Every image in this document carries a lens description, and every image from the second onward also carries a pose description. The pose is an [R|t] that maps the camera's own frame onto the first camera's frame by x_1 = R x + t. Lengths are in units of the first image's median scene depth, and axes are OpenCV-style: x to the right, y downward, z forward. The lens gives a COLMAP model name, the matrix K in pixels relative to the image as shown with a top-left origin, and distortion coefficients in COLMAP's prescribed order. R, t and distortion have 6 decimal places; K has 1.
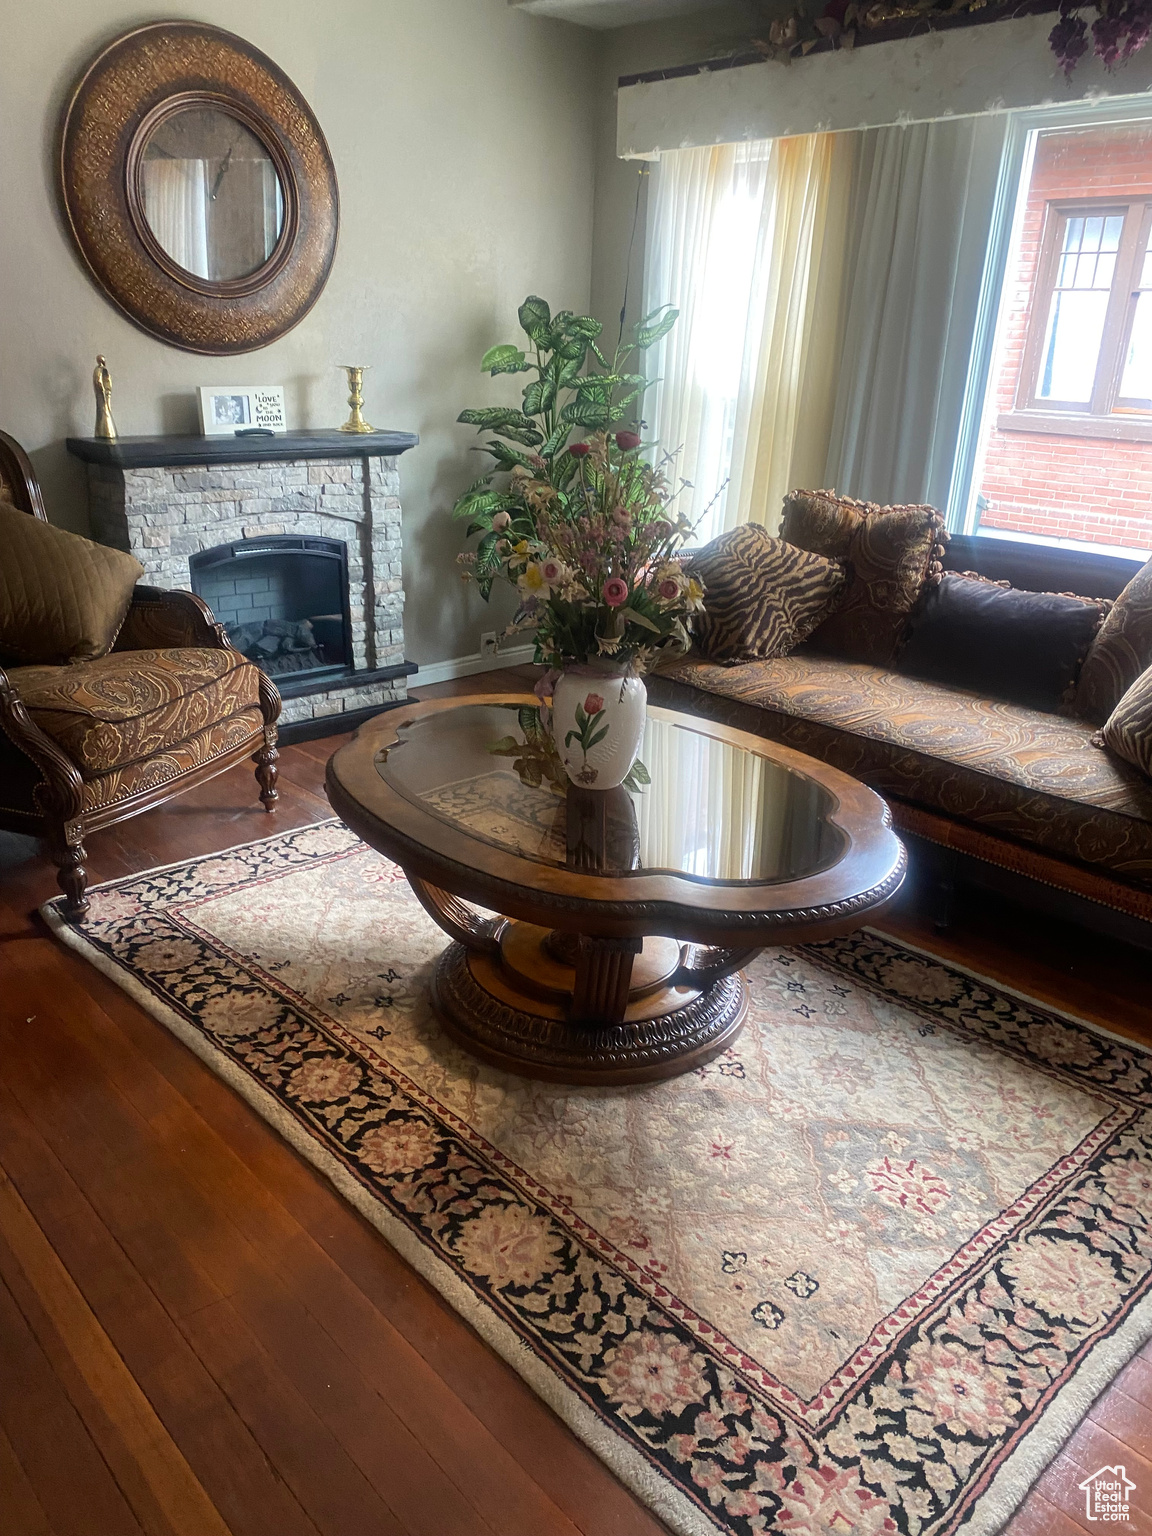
lens RADIAL K [[1187.7, 0, 567.6], [0, 1187.7, 772.4], [0, 0, 1]] dist [0.010862, -0.005525]
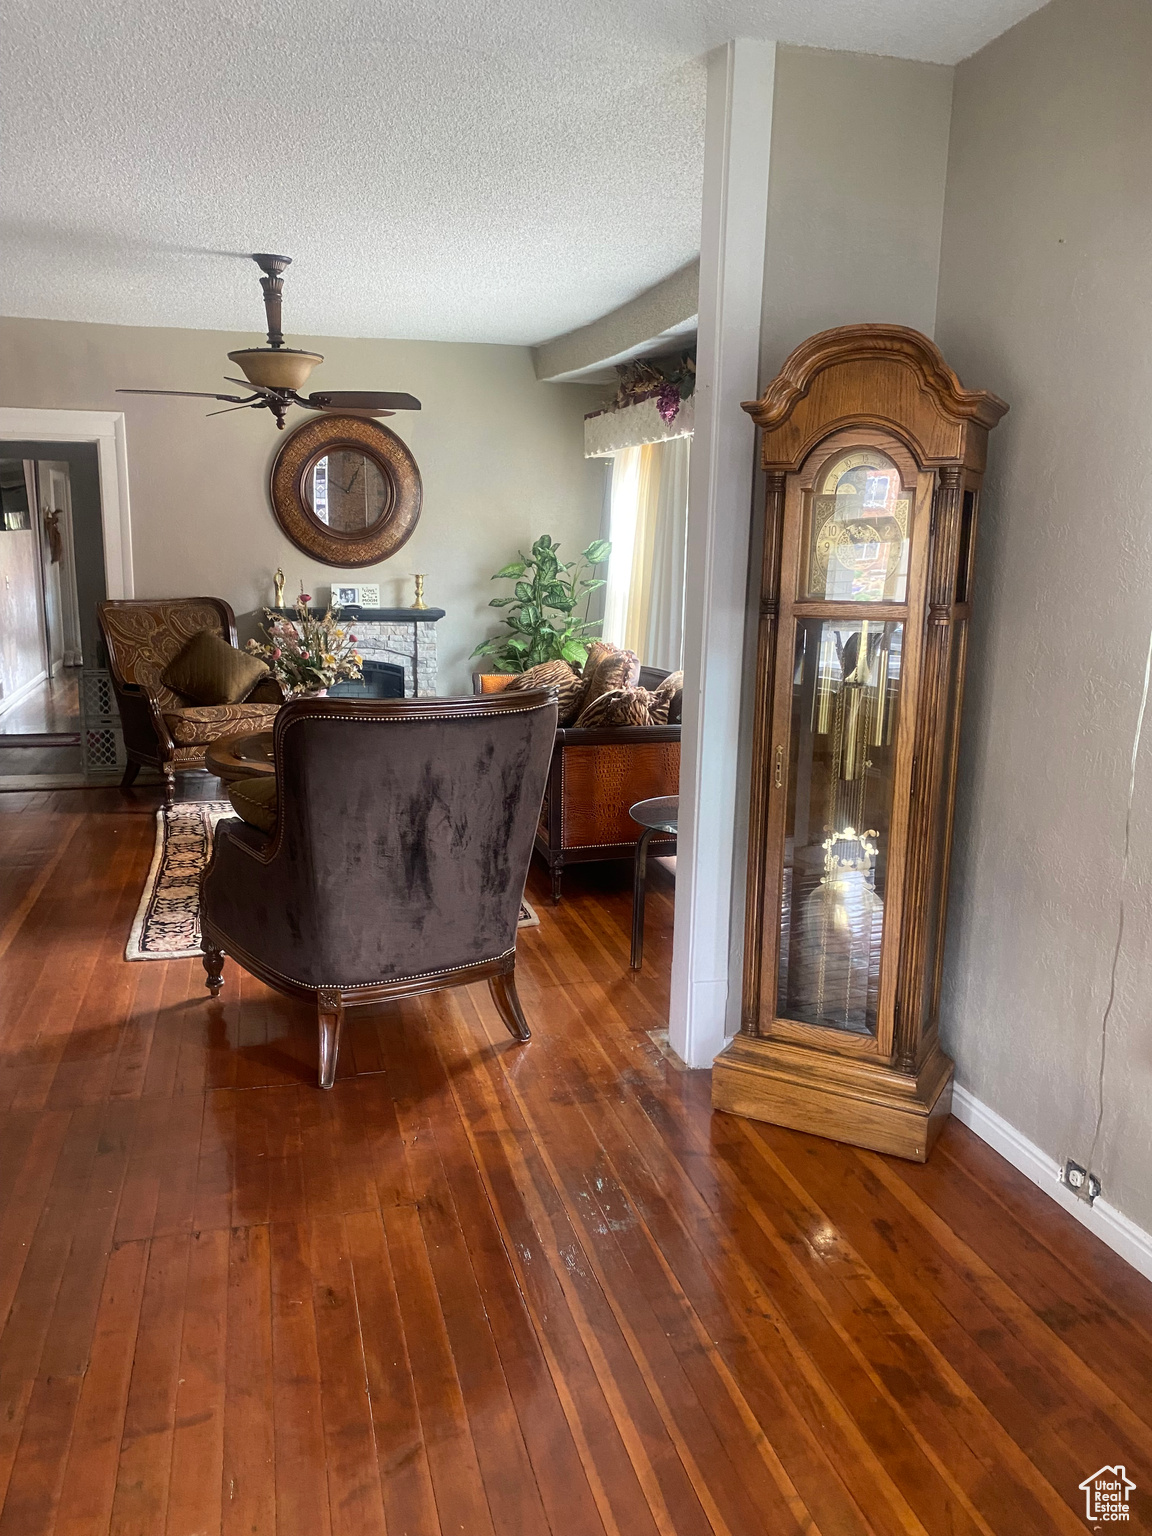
lens RADIAL K [[1187.7, 0, 584.9], [0, 1187.7, 769.0], [0, 0, 1]] dist [0.010862, -0.005525]
pose [[0.897322, 0.071500, -0.435548, 0.935886], [-0.146162, 0.979251, -0.140371, 0.185168], [0.416474, 0.189618, 0.889154, -0.497553]]
